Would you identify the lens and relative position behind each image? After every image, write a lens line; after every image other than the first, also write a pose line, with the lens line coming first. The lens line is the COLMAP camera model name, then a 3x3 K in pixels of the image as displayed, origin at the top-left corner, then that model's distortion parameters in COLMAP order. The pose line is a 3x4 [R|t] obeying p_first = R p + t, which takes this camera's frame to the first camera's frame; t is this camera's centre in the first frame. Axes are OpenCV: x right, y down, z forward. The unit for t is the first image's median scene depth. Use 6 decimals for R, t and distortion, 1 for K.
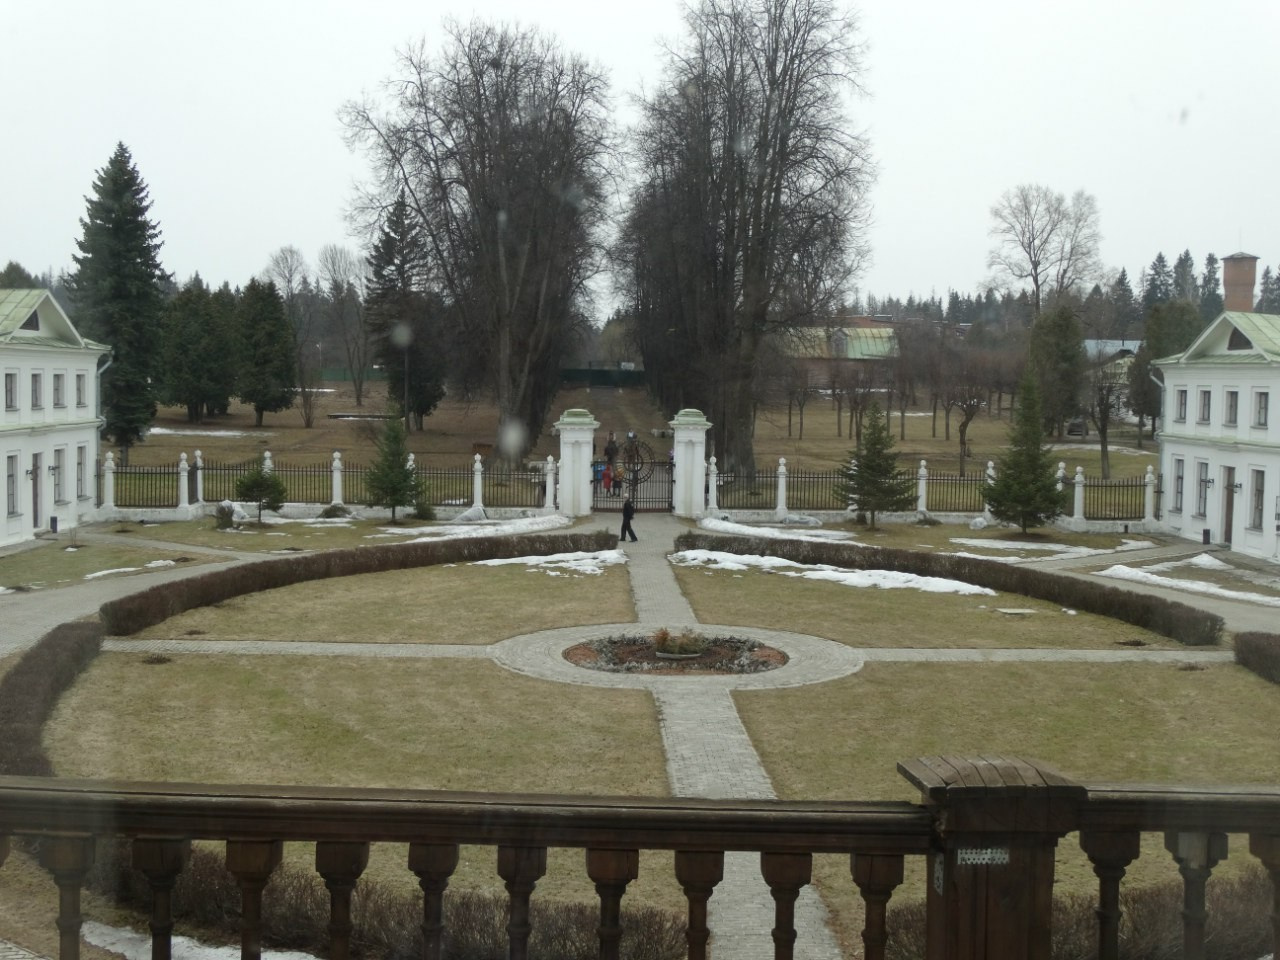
lens RADIAL K [[1523.3, 0, 594.6], [0, 1523.3, 384.4], [0, 0, 1]] dist [-0.023077, -0.012982]
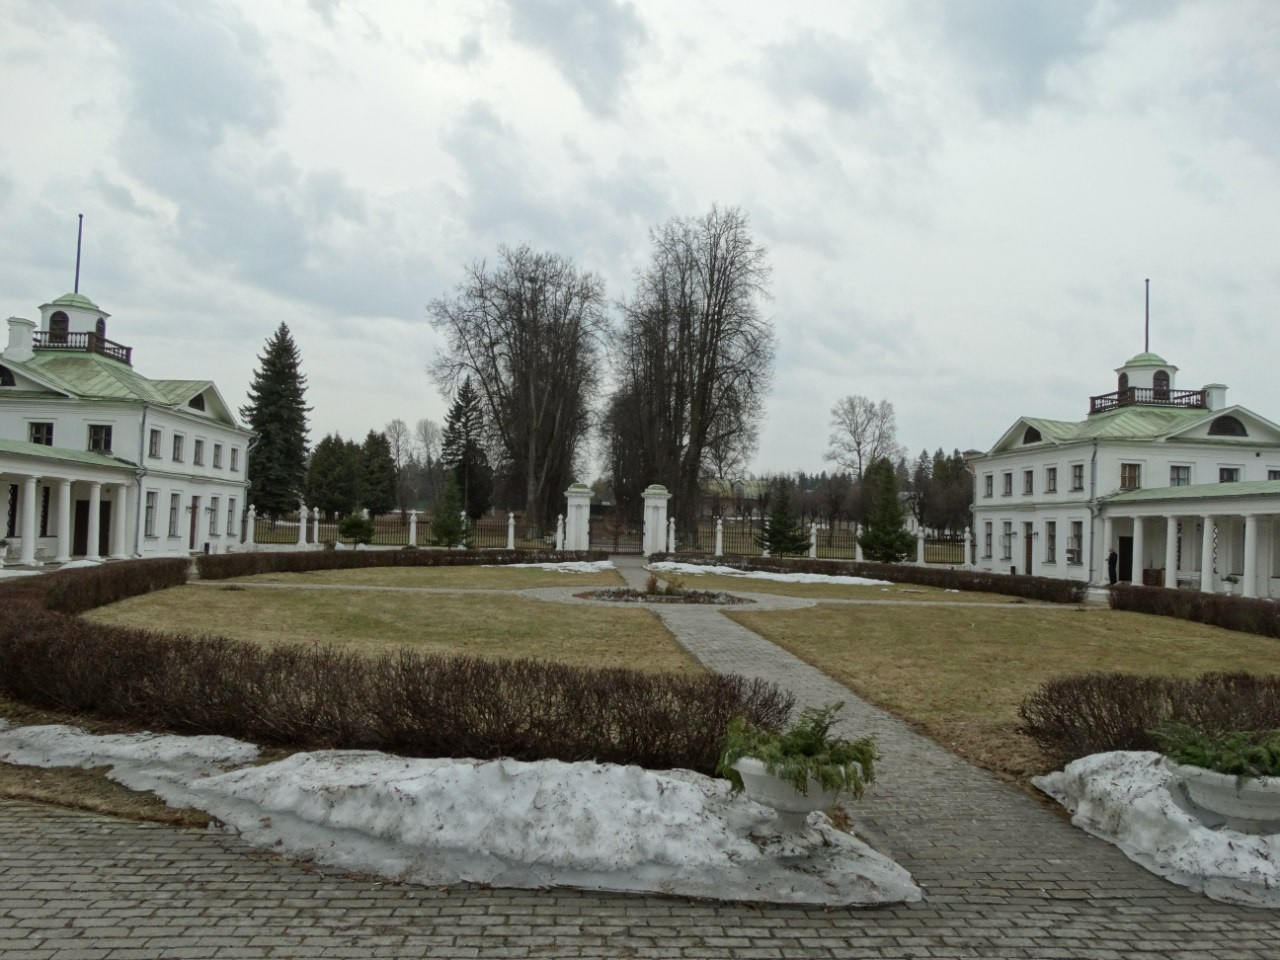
lens RADIAL K [[886.5, 0, 621.7], [0, 886.5, 459.2], [0, 0, 1]] dist [-0.013410, 0.000170]
pose [[0.998888, 0.022809, 0.041256, -0.007057], [-0.018845, 0.995391, -0.094029, 0.072647], [-0.043210, 0.093147, 0.994714, 0.148295]]
